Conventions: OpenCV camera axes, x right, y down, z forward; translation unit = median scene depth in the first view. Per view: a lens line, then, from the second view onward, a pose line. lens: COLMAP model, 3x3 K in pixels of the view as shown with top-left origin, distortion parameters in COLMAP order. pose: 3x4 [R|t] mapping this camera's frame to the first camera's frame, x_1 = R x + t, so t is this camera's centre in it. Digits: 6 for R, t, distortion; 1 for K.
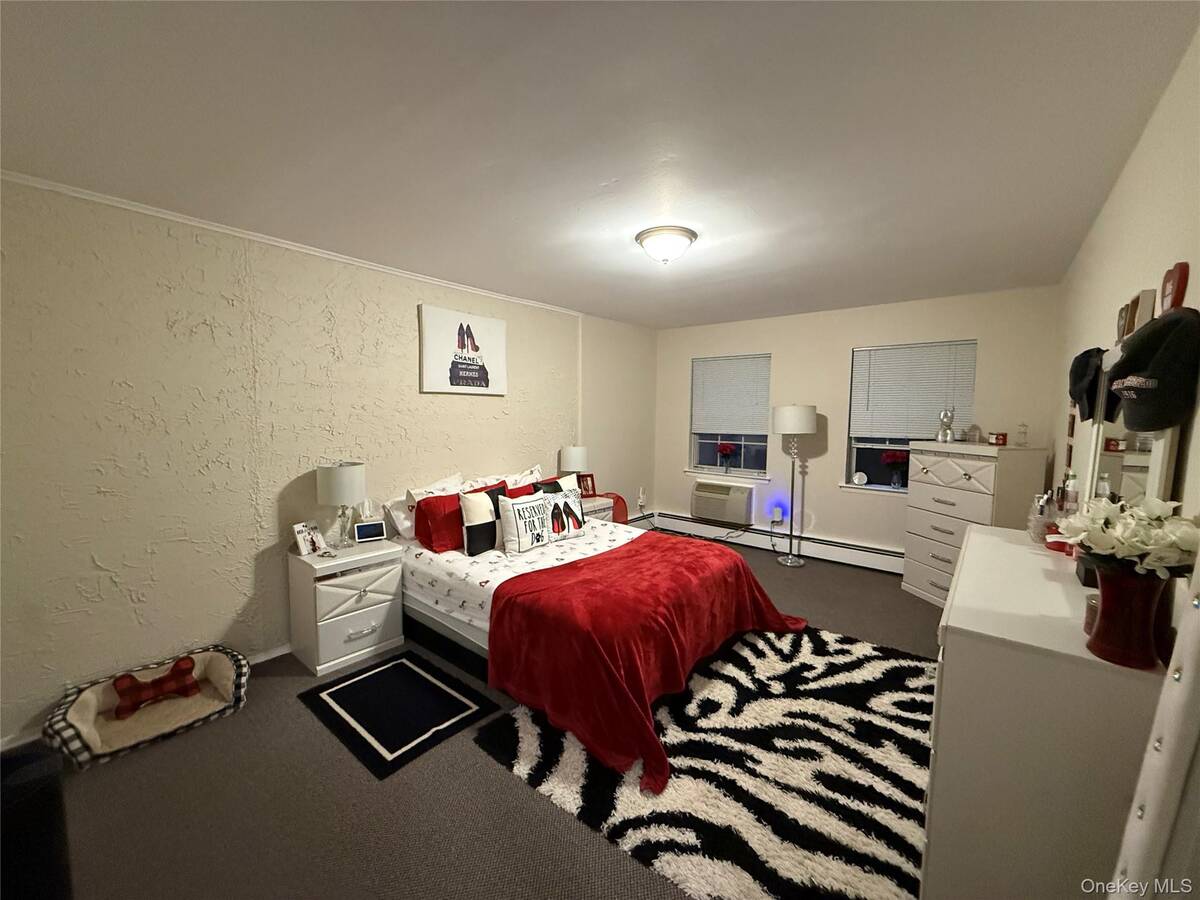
lens RADIAL K [[478.3, 0, 600.0], [0, 478.3, 450.0], [0, 0, 1]] dist [-0.000943, 0.000074]
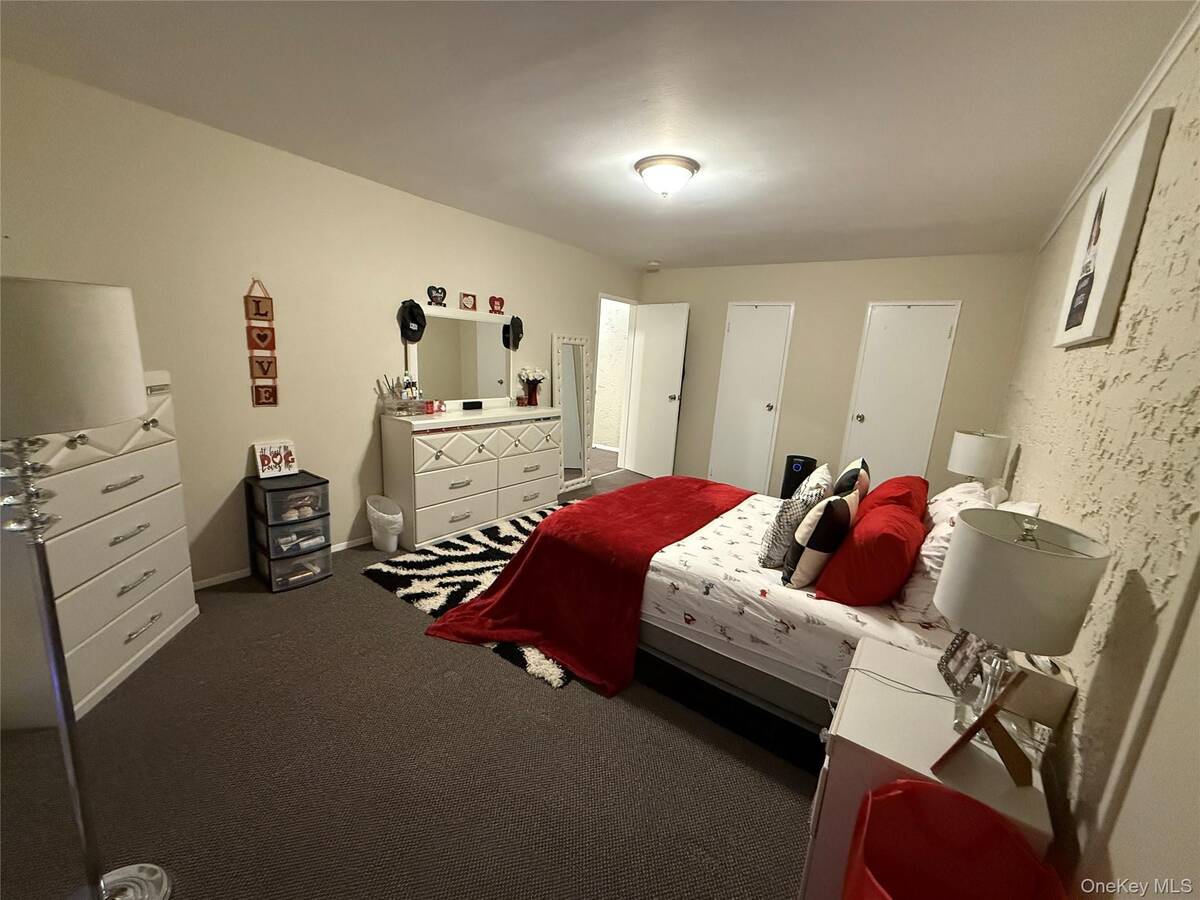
lens RADIAL K [[478.3, 0, 600.0], [0, 478.3, 450.0], [0, 0, 1]] dist [-0.000943, 0.000074]
pose [[-0.996339, -0.060575, -0.060319, 0.291080], [-0.075540, 0.954190, 0.289509, -0.169613], [0.040019, 0.293006, -0.955273, 2.046015]]
